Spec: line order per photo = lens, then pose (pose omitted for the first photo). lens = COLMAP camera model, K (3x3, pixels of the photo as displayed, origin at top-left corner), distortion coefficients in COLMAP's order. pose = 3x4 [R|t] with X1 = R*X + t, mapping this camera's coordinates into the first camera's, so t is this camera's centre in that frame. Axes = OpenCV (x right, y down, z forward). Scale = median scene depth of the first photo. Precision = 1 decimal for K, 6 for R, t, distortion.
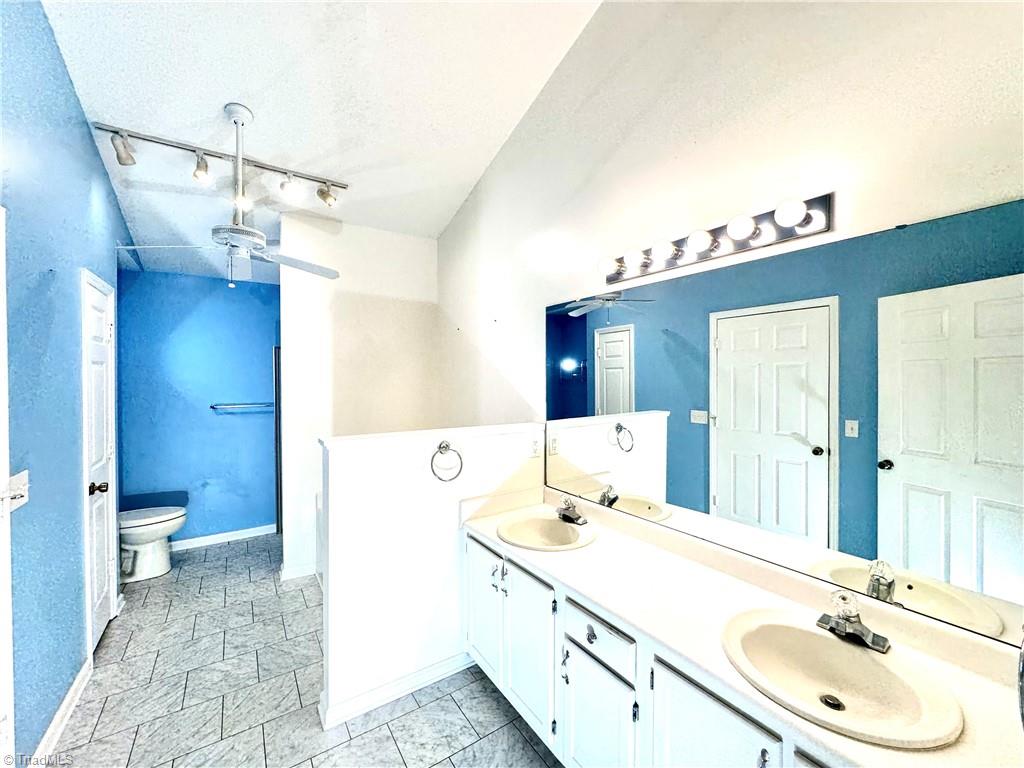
lens RADIAL K [[408.0, 0, 507.7], [0, 408.0, 382.9], [0, 0, 1]] dist [-0.003424, 0.000062]
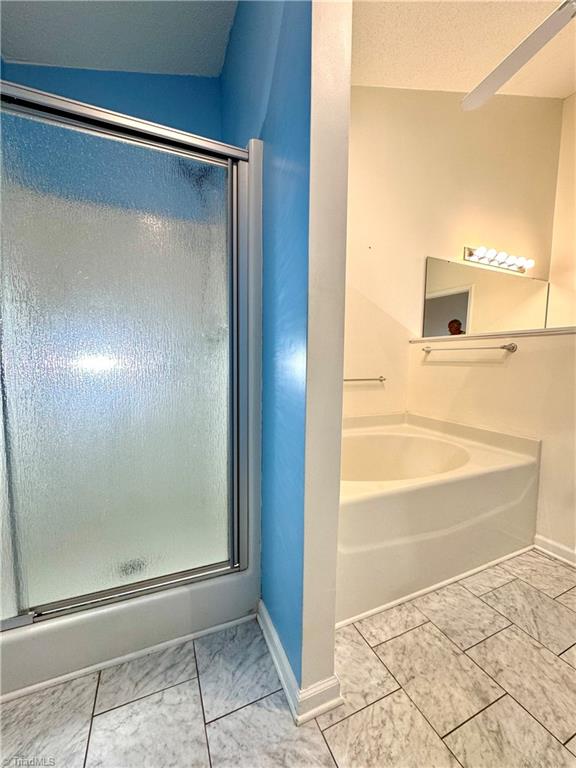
lens RADIAL K [[306.0, 0, 286.0], [0, 306.0, 384.9], [0, 0, 1]] dist [-0.003424, 0.000062]
pose [[0.171110, -0.071443, 0.982658, -1.055738], [-0.005311, 0.997286, 0.073432, 0.172110], [-0.985238, -0.017784, 0.170267, 1.251559]]
